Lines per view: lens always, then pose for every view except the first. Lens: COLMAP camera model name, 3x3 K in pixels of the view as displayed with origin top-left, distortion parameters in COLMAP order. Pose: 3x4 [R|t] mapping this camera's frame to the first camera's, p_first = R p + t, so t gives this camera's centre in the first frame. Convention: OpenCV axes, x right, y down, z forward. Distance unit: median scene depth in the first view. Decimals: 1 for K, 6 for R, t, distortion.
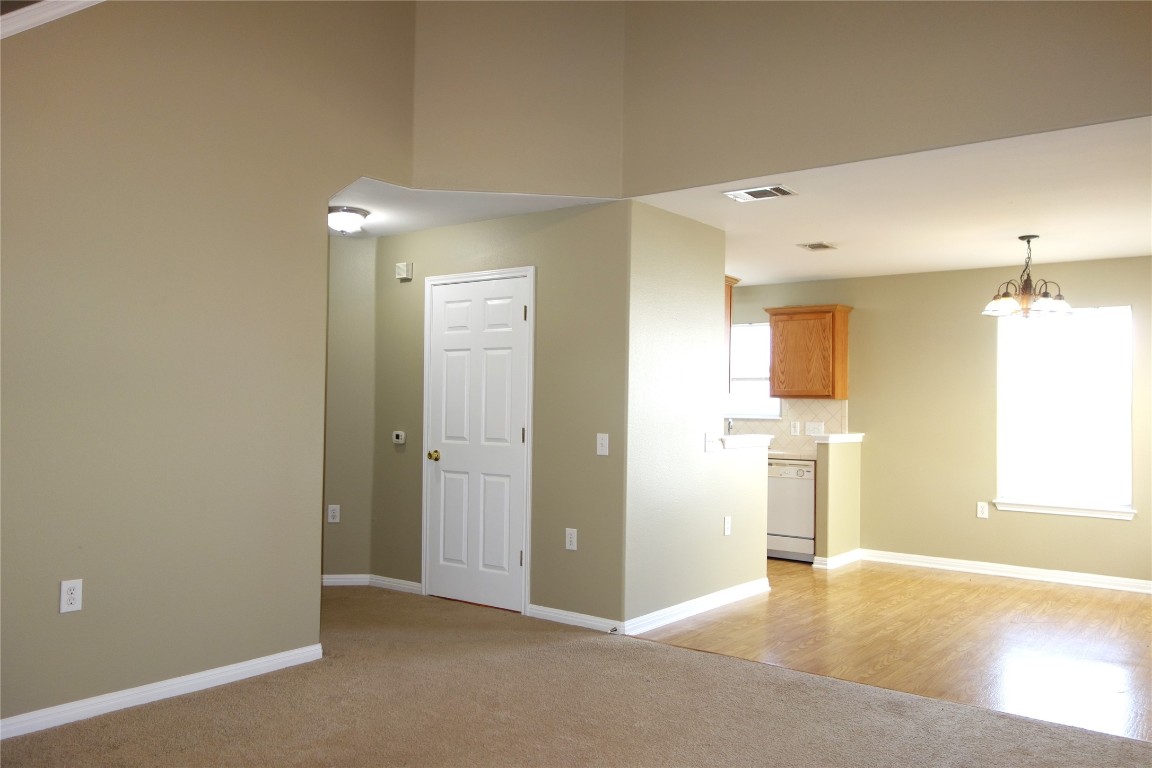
lens RADIAL K [[943.2, 0, 576.0], [0, 943.2, 384.0], [0, 0, 1]] dist [-0.088269, -0.001936]
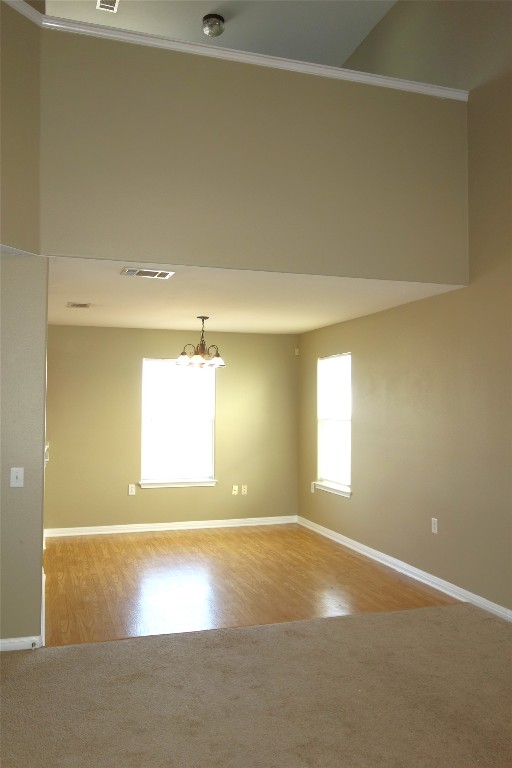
lens RADIAL K [[628.8, 0, 256.0], [0, 628.8, 384.0], [0, 0, 1]] dist [-0.088269, -0.001936]
pose [[0.530280, 0.012971, 0.847723, -0.340902], [-0.010508, 0.999907, -0.008727, -0.030768], [-0.847758, -0.004280, 0.530367, 0.316153]]
